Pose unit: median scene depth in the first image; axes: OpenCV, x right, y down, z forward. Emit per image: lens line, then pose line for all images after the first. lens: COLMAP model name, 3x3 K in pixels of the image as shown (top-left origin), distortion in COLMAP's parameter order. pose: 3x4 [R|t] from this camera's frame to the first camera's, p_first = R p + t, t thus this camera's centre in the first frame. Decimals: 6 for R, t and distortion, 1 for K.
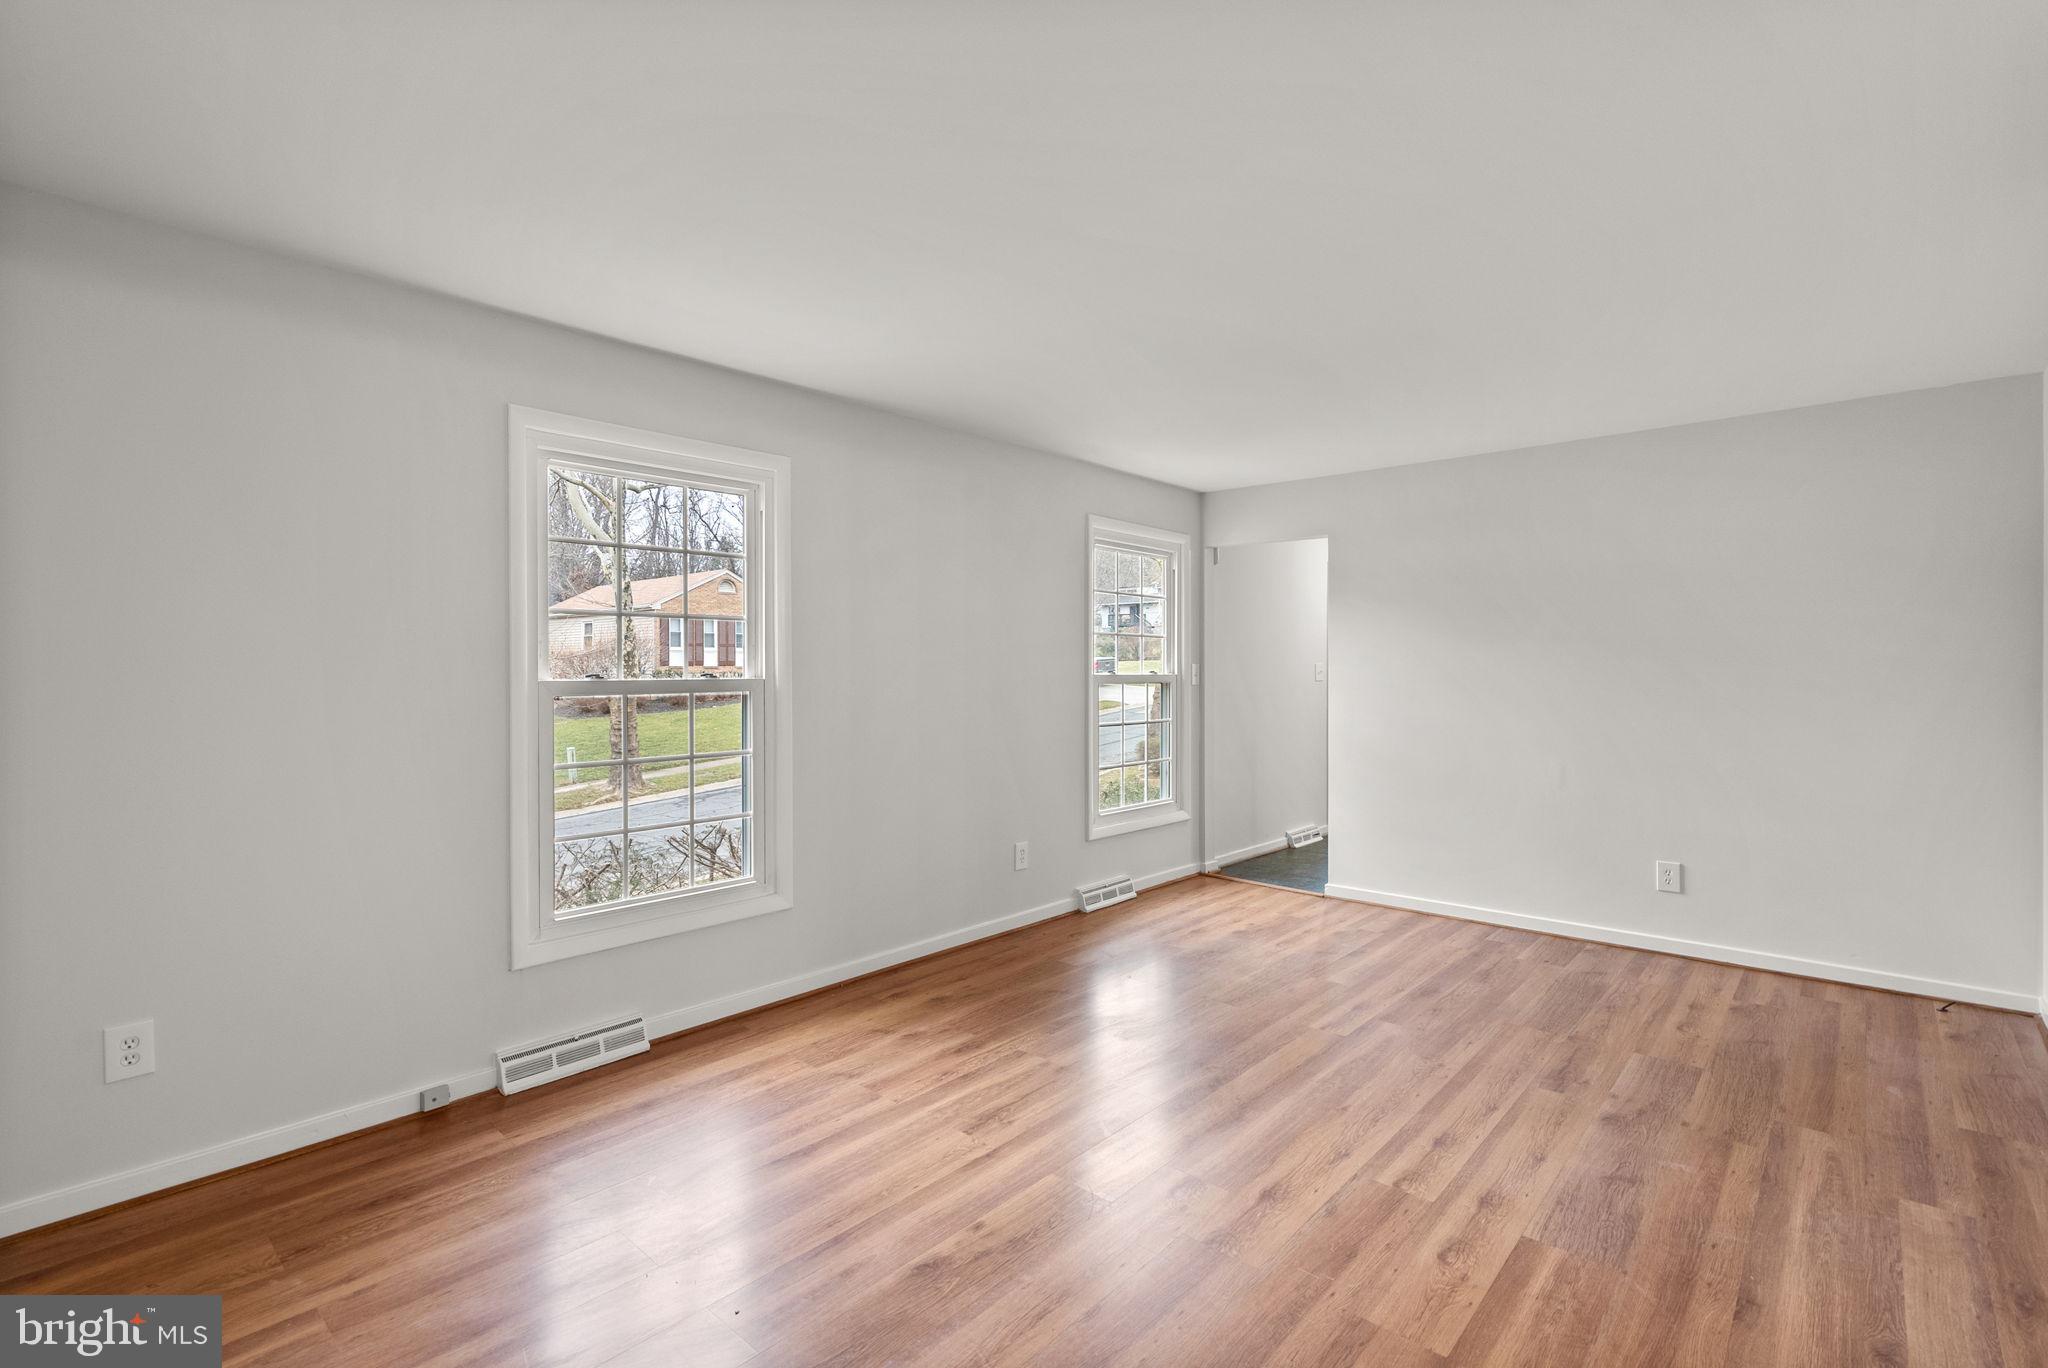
lens RADIAL K [[934.0, 0, 1031.0], [0, 934.0, 688.4], [0, 0, 1]] dist [-0.006287, 0.000614]
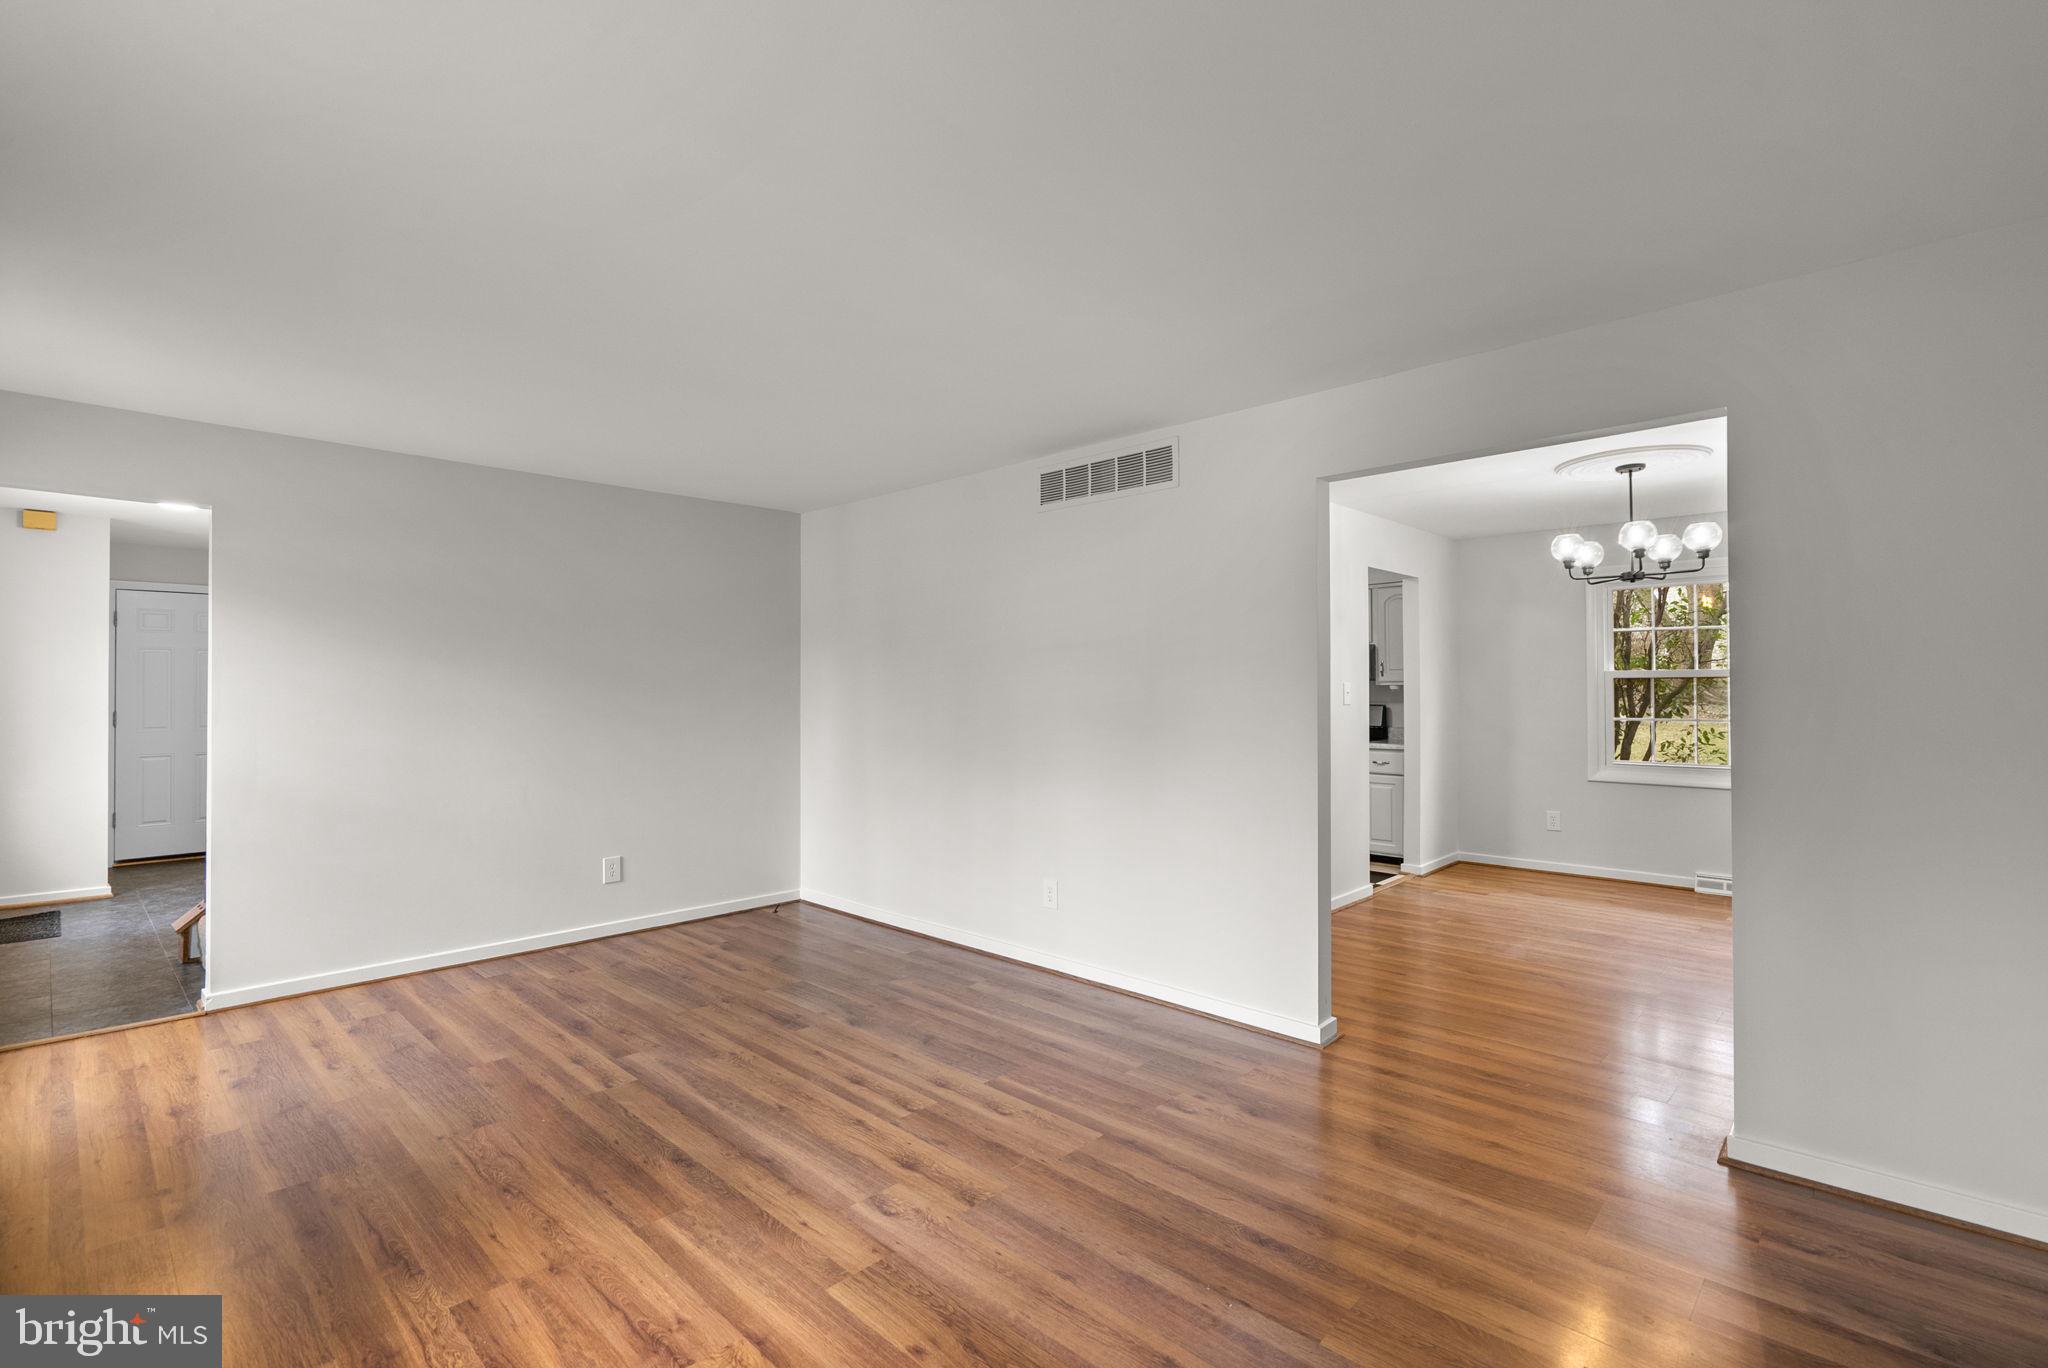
lens RADIAL K [[934.0, 0, 1021.2], [0, 934.0, 683.7], [0, 0, 1]] dist [-0.006287, 0.000614]
pose [[0.030375, 0.007175, 0.999513, -0.570044], [0.021125, 0.999746, -0.007818, -0.011836], [-0.999315, 0.021352, 0.030216, 0.548201]]
